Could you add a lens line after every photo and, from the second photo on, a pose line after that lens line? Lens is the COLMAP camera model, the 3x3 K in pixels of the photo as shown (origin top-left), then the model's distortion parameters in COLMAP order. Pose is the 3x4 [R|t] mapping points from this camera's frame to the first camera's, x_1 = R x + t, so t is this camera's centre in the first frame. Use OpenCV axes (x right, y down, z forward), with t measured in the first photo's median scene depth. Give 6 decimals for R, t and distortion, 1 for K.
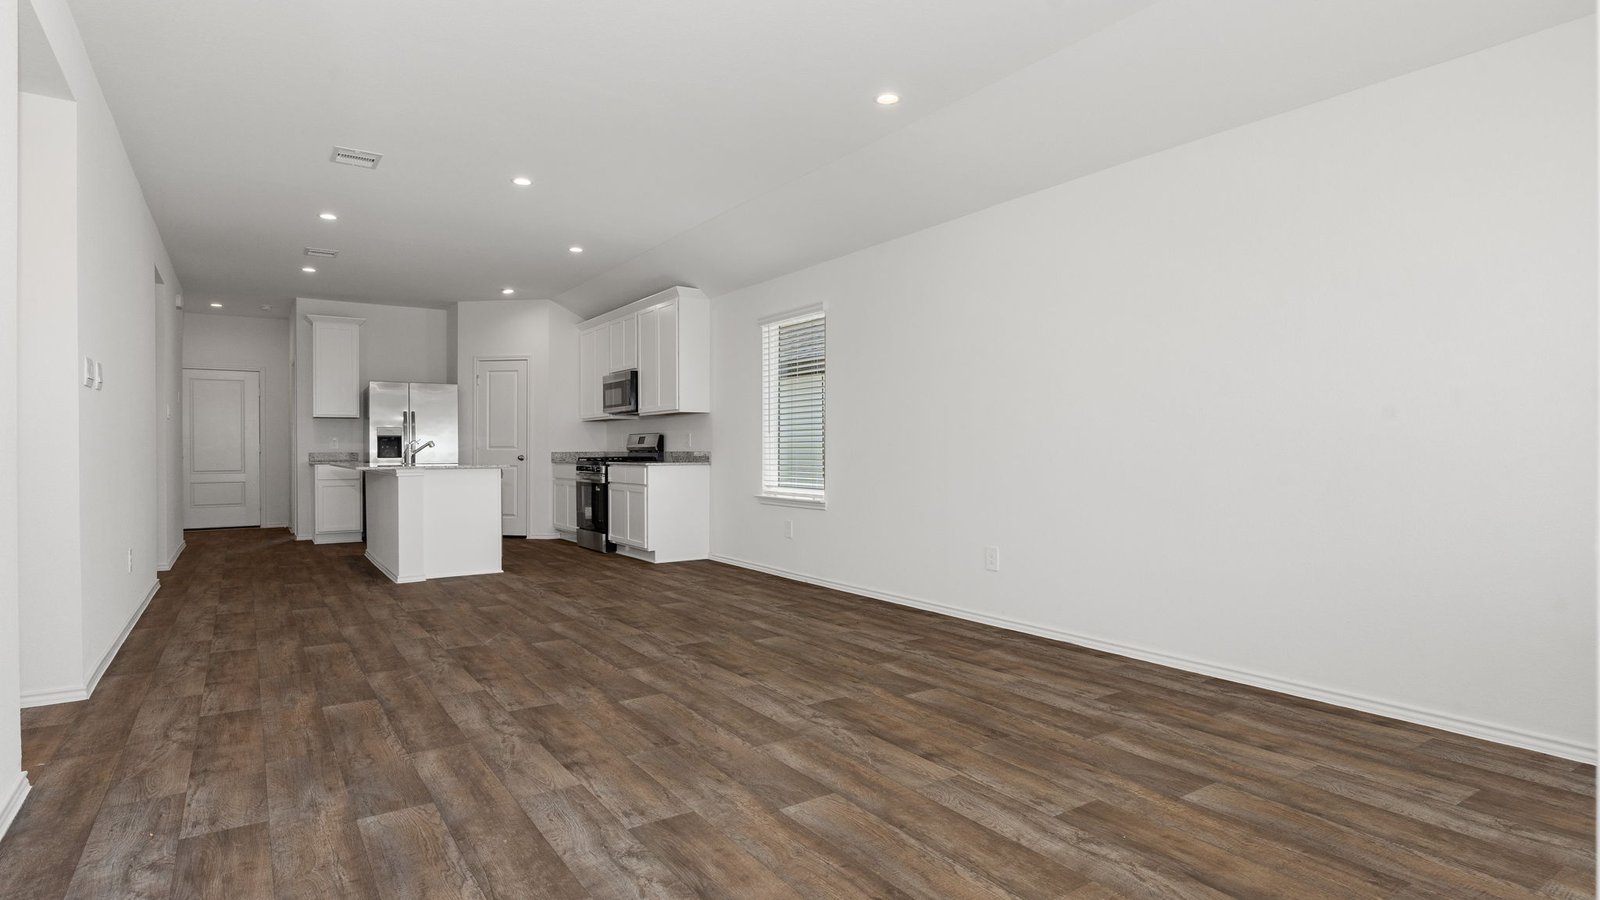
lens RADIAL K [[818.3, 0, 794.2], [0, 818.3, 453.2], [0, 0, 1]] dist [-0.001232, 0.001382]
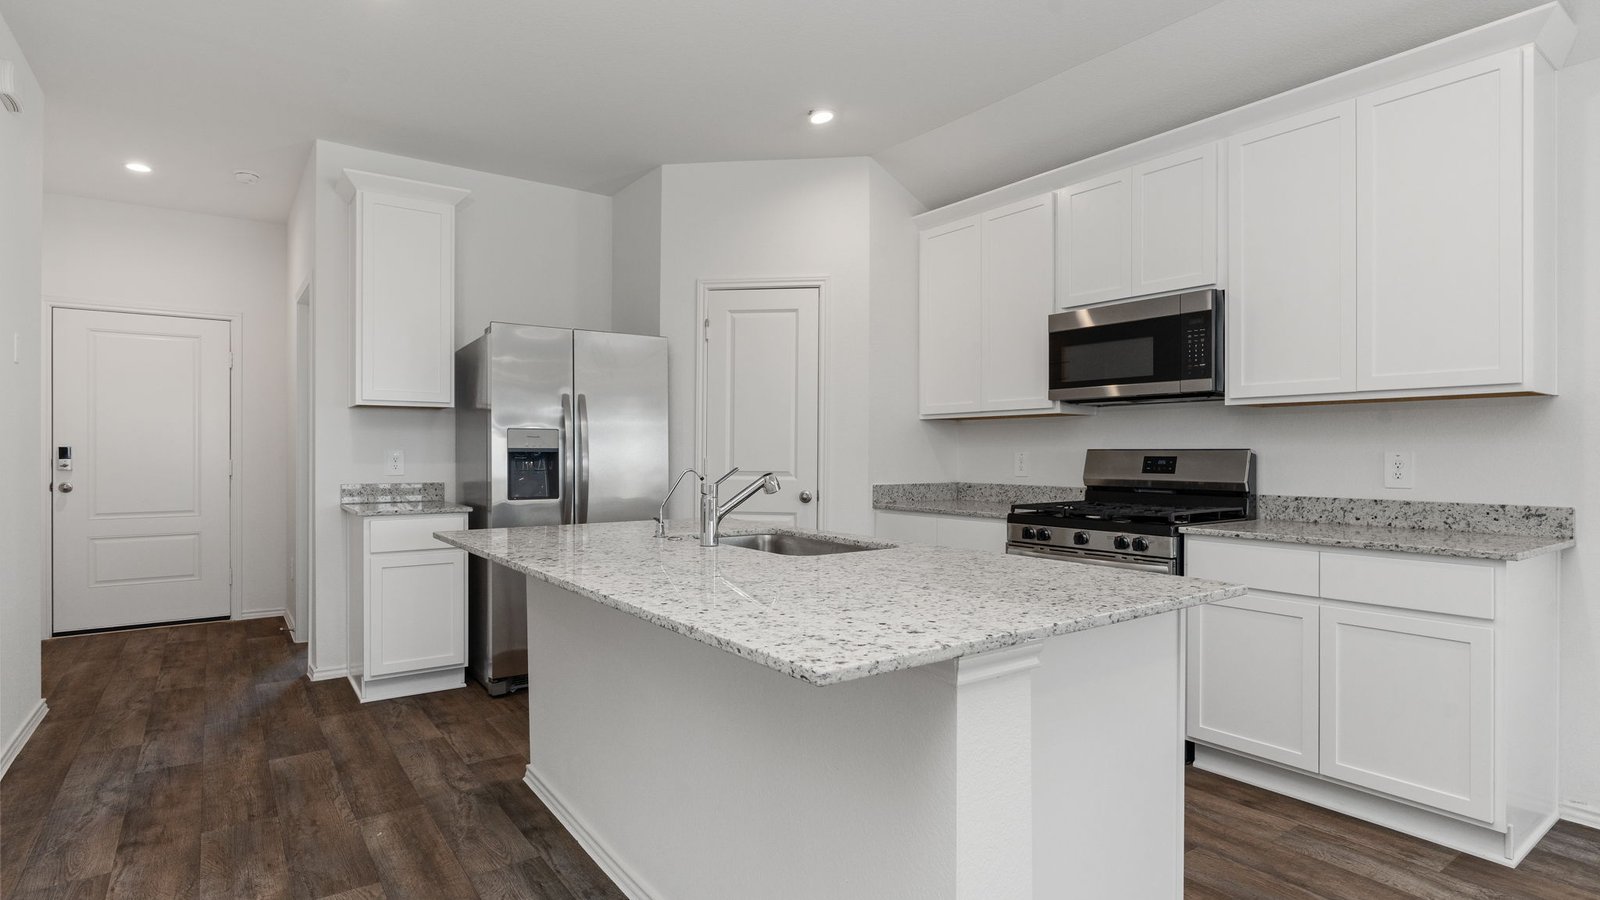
lens RADIAL K [[811.3, 0, 798.5], [0, 811.3, 450.6], [0, 0, 1]] dist [-0.001523, 0.001512]
pose [[0.999350, 0.005112, 0.035678, -0.407896], [-0.004918, 0.999973, -0.005523, -0.020803], [-0.035706, 0.005343, 0.999348, 0.621090]]
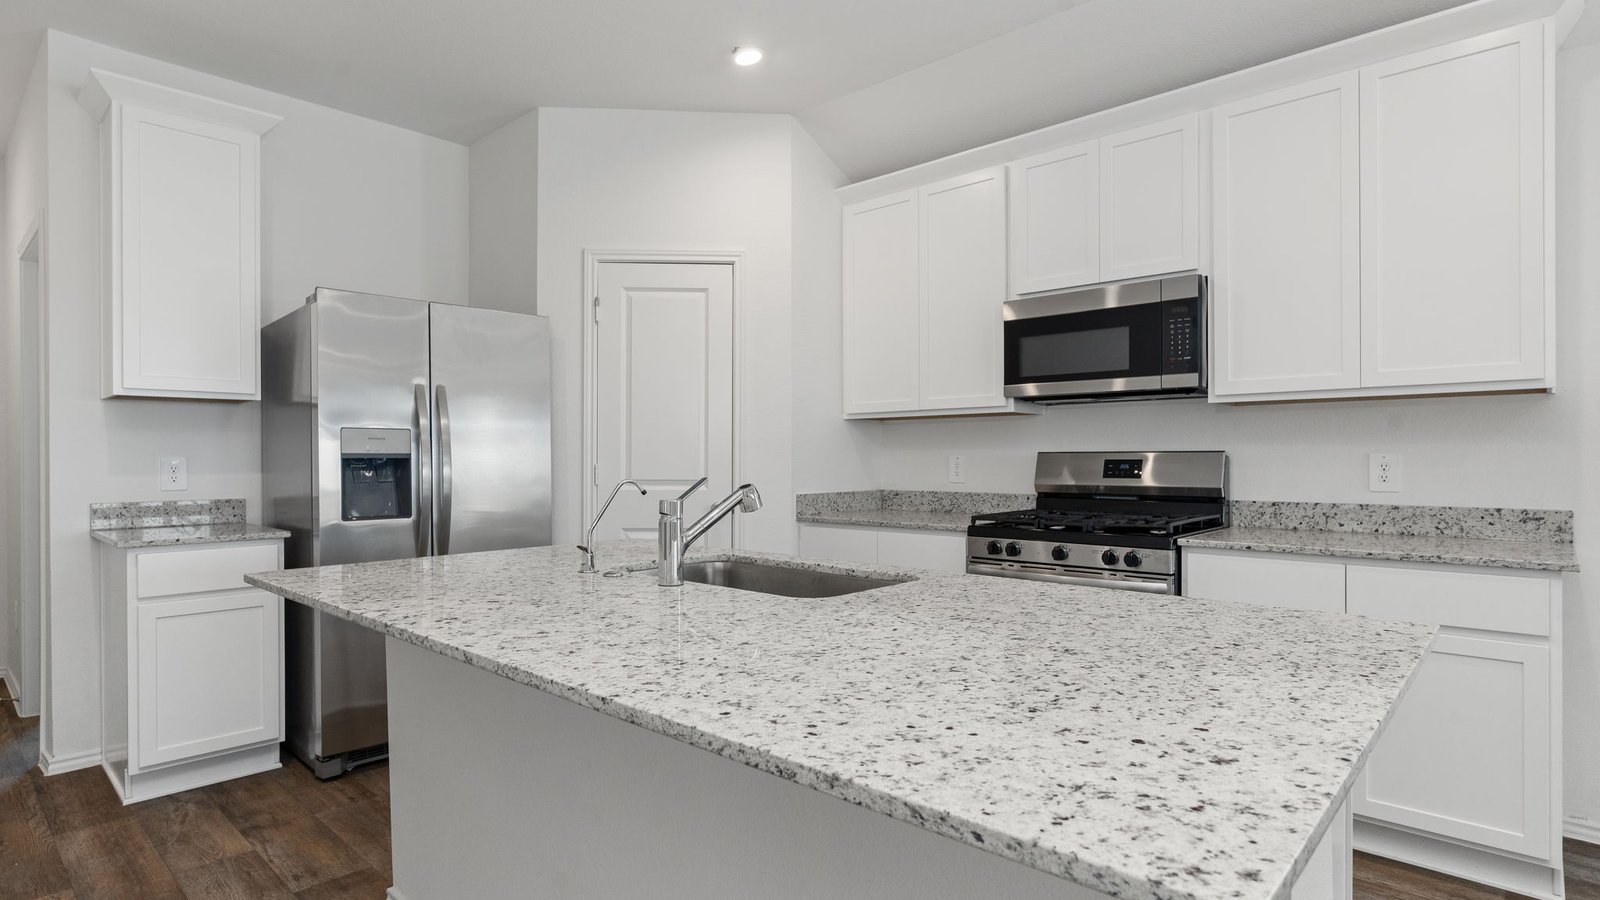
lens RADIAL K [[821.8, 0, 801.4], [0, 821.8, 457.6], [0, 0, 1]] dist [-0.001355, 0.001027]
pose [[0.972314, 0.000164, 0.233678, -0.446380], [0.000679, 0.999994, -0.003527, -0.020697], [-0.233677, 0.003588, 0.972308, 0.695348]]
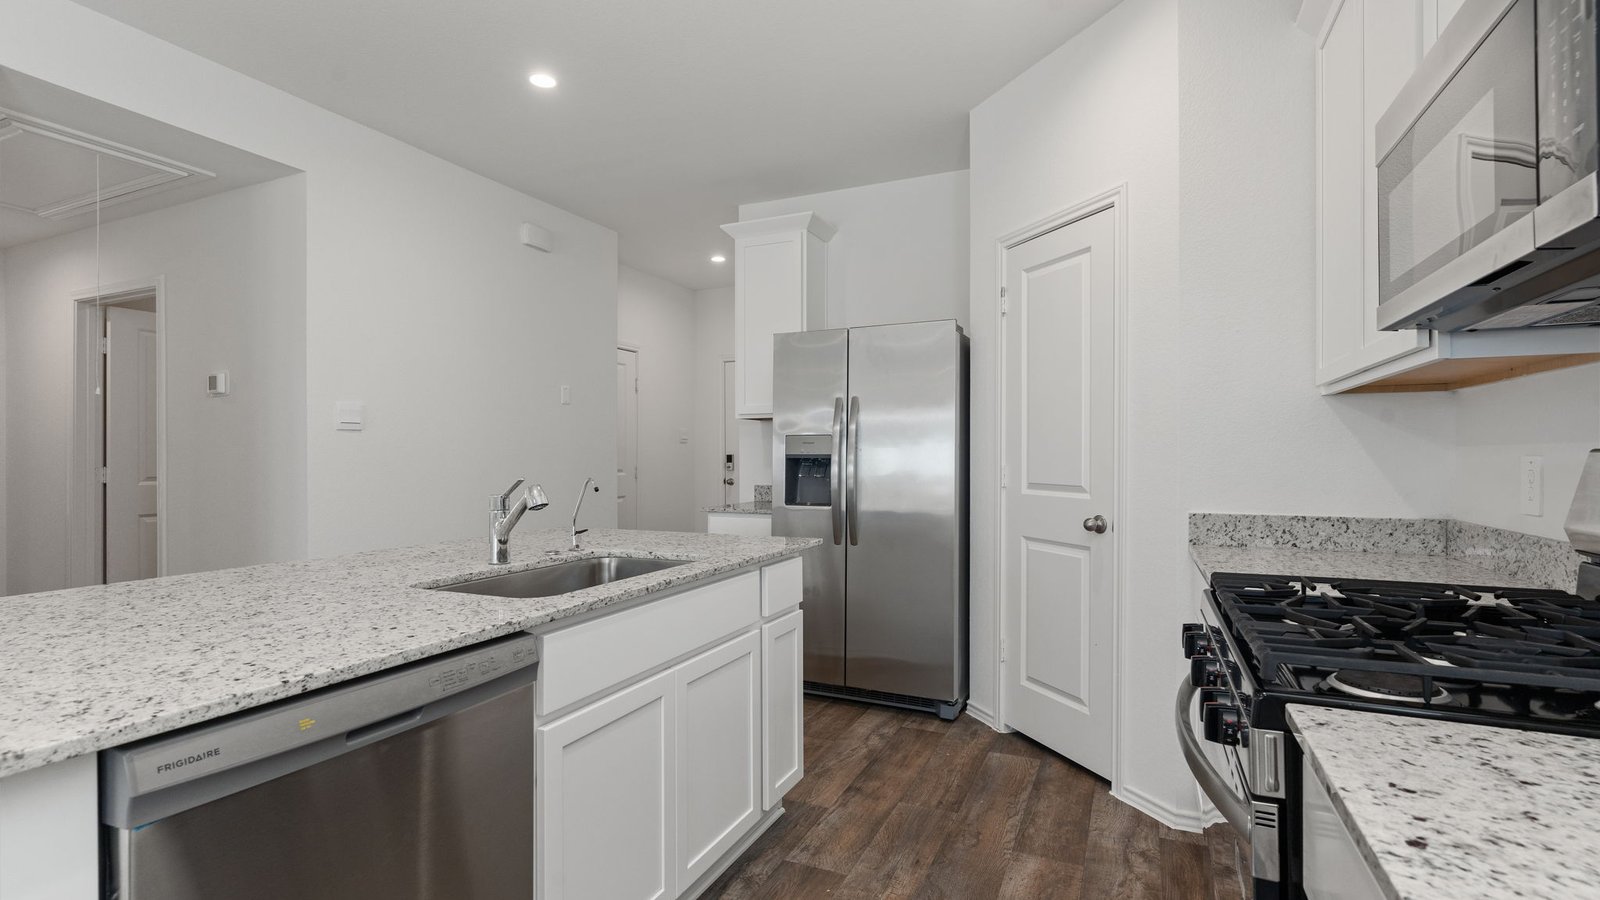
lens RADIAL K [[759.3, 0, 795.2], [0, 759.3, 453.0], [0, 0, 1]] dist [0.003888, 0.000445]
pose [[0.520733, -0.001543, -0.853718, -0.169245], [-0.002014, 0.999993, -0.003036, -0.023507], [0.853717, 0.003300, 0.520726, 0.866125]]
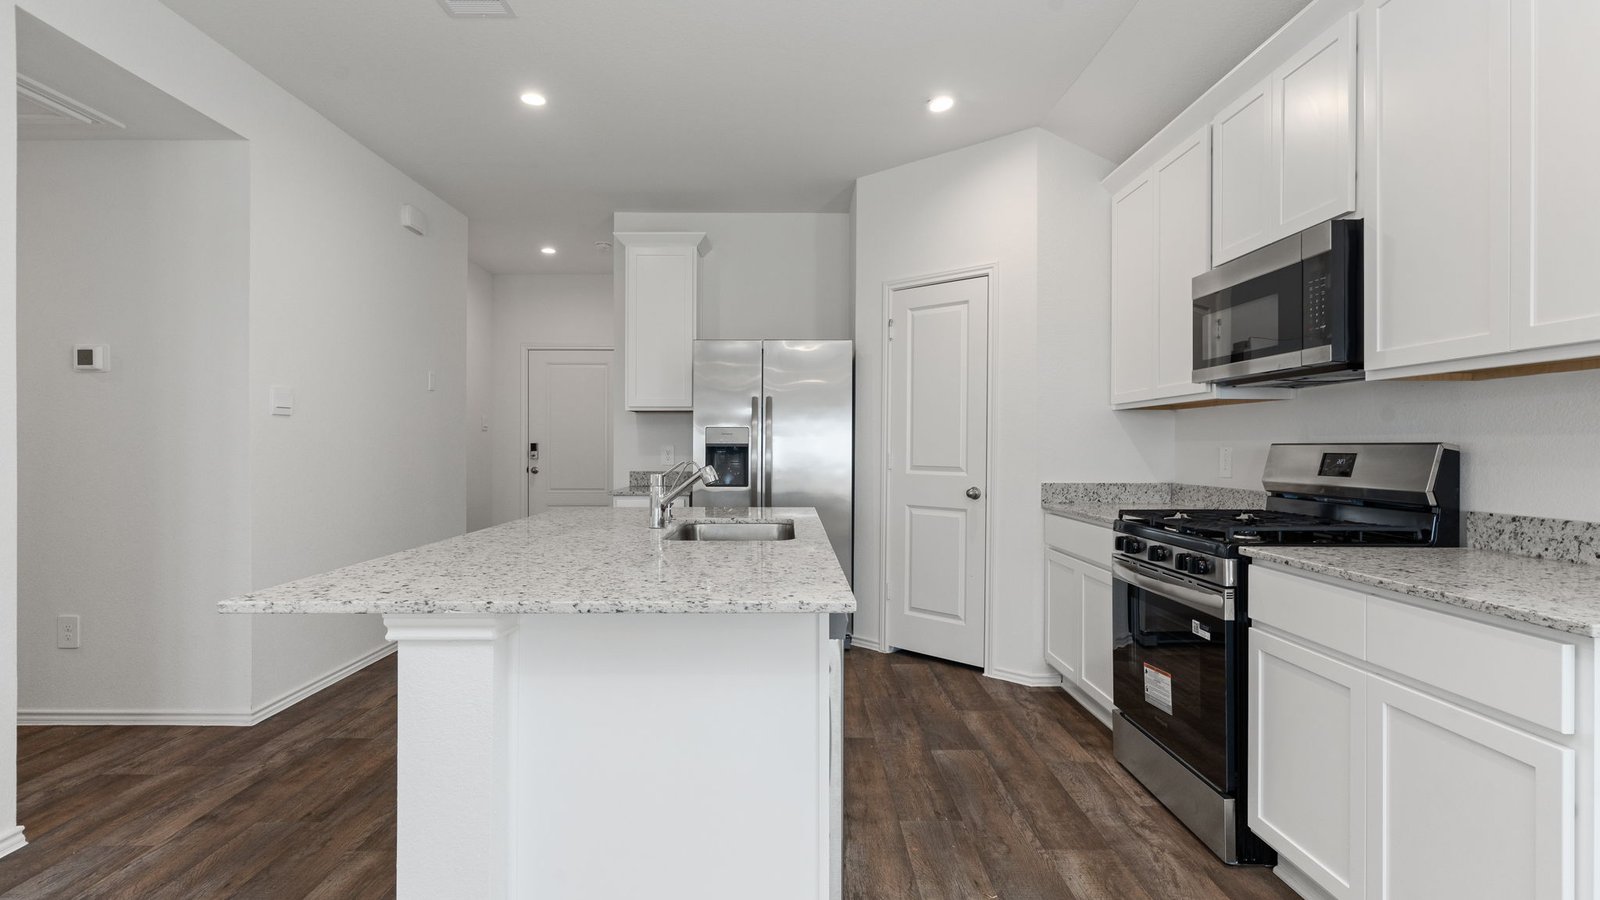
lens RADIAL K [[785.8, 0, 794.4], [0, 785.8, 448.5], [0, 0, 1]] dist [0.001157, 0.001182]
pose [[0.833396, 0.007089, -0.552631, -0.203431], [-0.007368, 0.999971, 0.001717, -0.021910], [0.552628, 0.002641, 0.833424, 0.672979]]
